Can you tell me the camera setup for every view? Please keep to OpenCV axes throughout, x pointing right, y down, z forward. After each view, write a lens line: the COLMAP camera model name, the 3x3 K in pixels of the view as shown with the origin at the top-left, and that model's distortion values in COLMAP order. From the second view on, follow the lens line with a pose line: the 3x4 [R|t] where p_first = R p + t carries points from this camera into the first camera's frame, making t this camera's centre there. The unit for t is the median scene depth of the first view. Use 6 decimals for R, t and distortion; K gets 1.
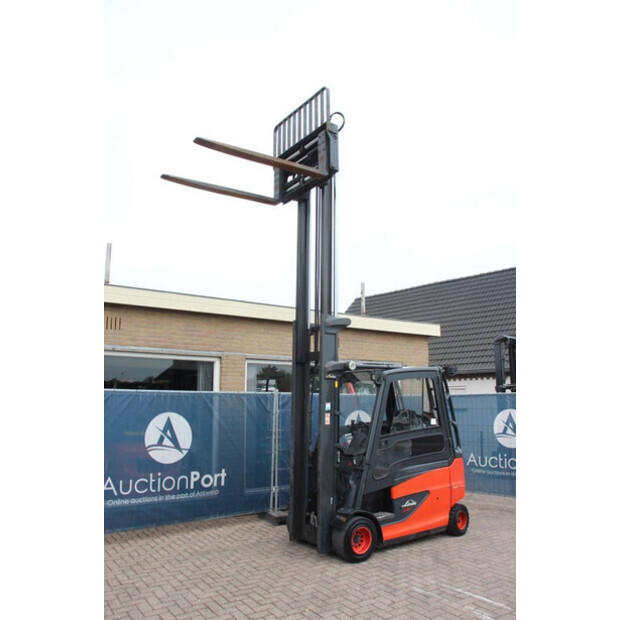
lens RADIAL K [[511.8, 0, 307.8], [0, 511.8, 311.0], [0, 0, 1]] dist [-0.182704, 0.166540]
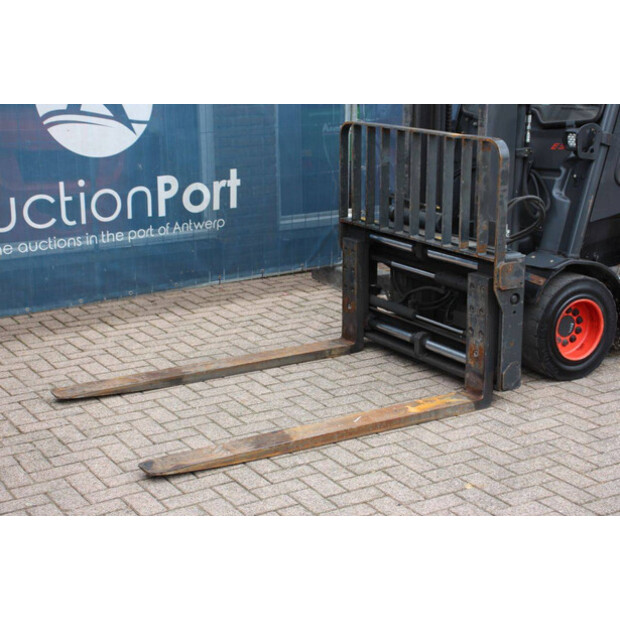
lens RADIAL K [[1115.8, 0, 316.3], [0, 1115.8, 312.1], [0, 0, 1]] dist [0.188049, 0.268932]
pose [[0.998463, -0.003127, -0.055334, -0.052508], [0.025450, 0.912782, 0.407653, 0.049286], [0.049234, -0.408434, 0.911459, 0.112170]]
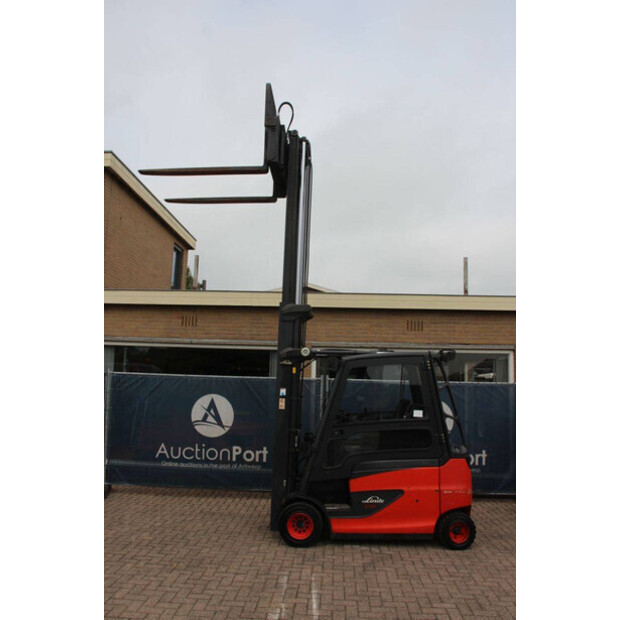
lens RADIAL K [[511.8, 0, 307.8], [0, 511.8, 311.0], [0, 0, 1]] dist [-0.182704, 0.166540]
pose [[0.800502, -0.066064, -0.595678, 0.652337], [0.081296, 0.996689, -0.001289, 0.027294], [0.593791, -0.047394, 0.803223, 0.191442]]
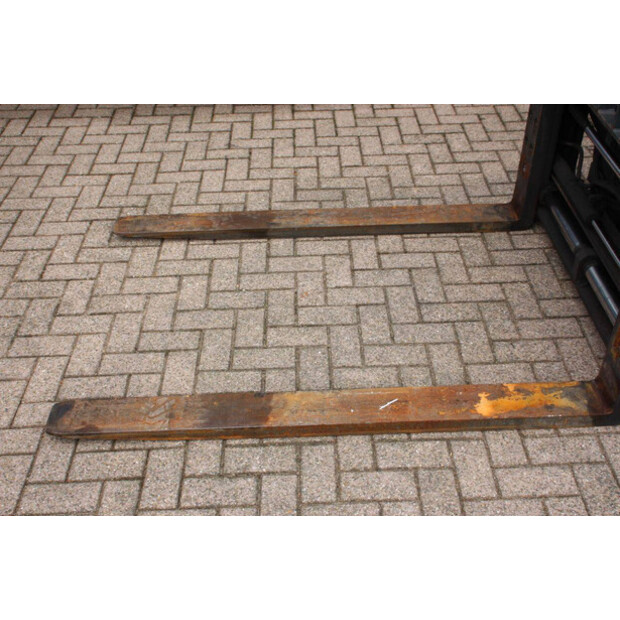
lens RADIAL K [[752.8, 0, 310.0], [0, 752.8, 310.0], [0, 0, 1]] dist [-0.005463, 0.001786]
pose [[0.843581, 0.309643, -0.438739, 0.038575], [0.116998, 0.691411, 0.712925, 0.143320], [0.524101, -0.652742, 0.547034, 0.583248]]
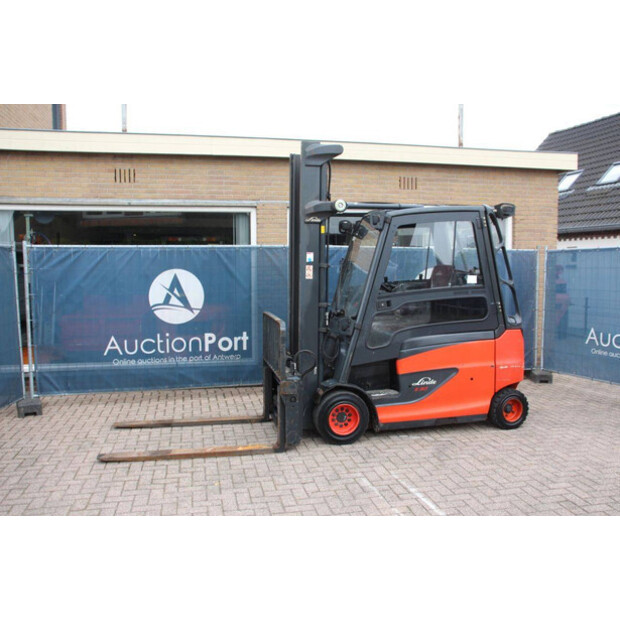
lens RADIAL K [[578.2, 0, 314.0], [0, 578.2, 311.4], [0, 0, 1]] dist [-0.134952, 0.153433]
pose [[0.929078, 0.022993, -0.369168, 0.358644], [0.068999, 0.969773, 0.234048, 0.052086], [0.363391, -0.242921, 0.899409, 0.139870]]
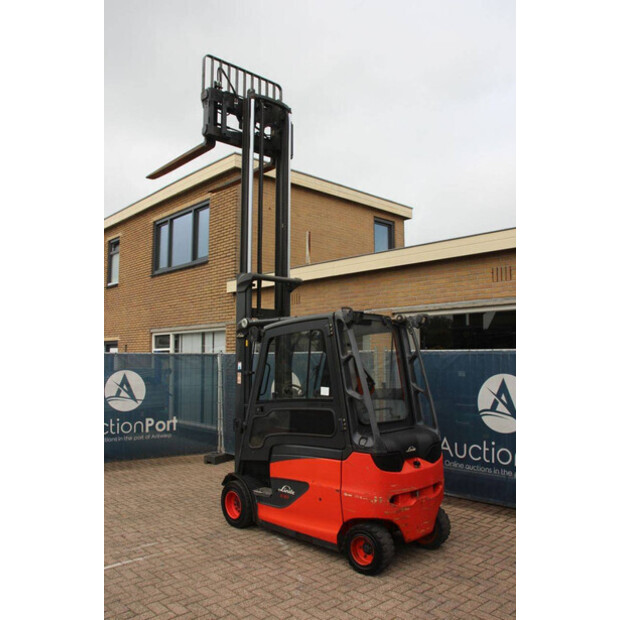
lens RADIAL K [[531.2, 0, 308.2], [0, 531.2, 337.2], [0, 0, 1]] dist [-0.084963, 0.003685]
pose [[0.150594, -0.042384, -0.987687, 1.007231], [0.174204, 0.984585, -0.015689, 0.158803], [0.973126, -0.169696, 0.155656, 0.902671]]
